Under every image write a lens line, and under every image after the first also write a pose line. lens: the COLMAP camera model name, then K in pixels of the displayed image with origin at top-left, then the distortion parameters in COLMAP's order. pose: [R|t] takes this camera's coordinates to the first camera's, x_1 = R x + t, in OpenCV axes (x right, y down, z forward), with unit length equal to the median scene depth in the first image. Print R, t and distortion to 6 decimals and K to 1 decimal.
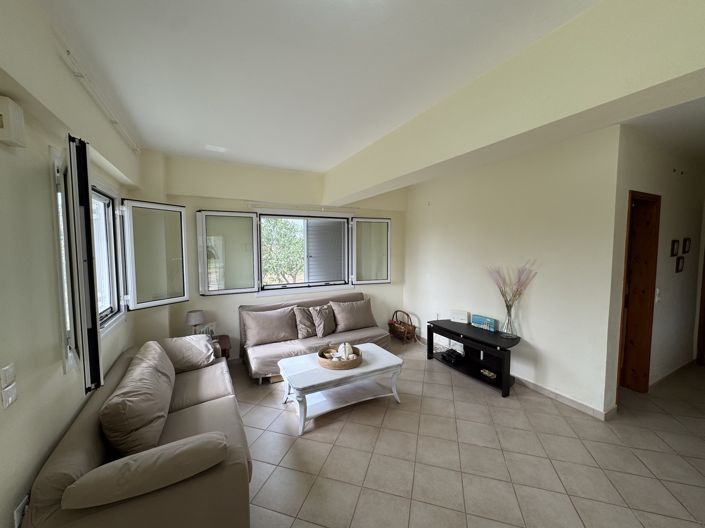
lens RADIAL K [[280.8, 0, 351.9], [0, 280.8, 264.7], [0, 0, 1]] dist [-0.000634, -0.000469]
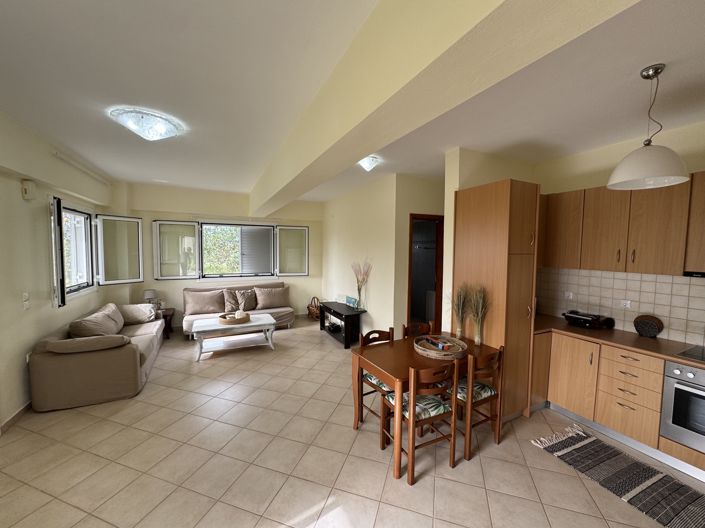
lens RADIAL K [[280.8, 0, 351.9], [0, 280.8, 264.7], [0, 0, 1]] dist [-0.000634, -0.000469]
pose [[0.999680, 0.015687, -0.019853, 0.476699], [-0.015883, 0.999826, -0.009768, 0.030643], [0.019697, 0.010080, 0.999755, -0.399882]]
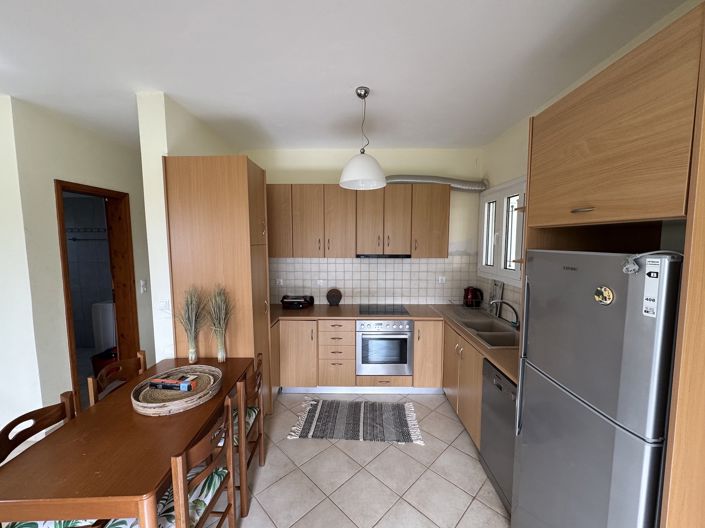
lens RADIAL K [[280.8, 0, 351.9], [0, 280.8, 264.7], [0, 0, 1]] dist [-0.000634, -0.000469]
pose [[0.476858, -0.071745, 0.876047, 0.431107], [0.060759, 0.996970, 0.048575, 0.017457], [-0.876878, 0.030065, 0.479772, -0.187548]]
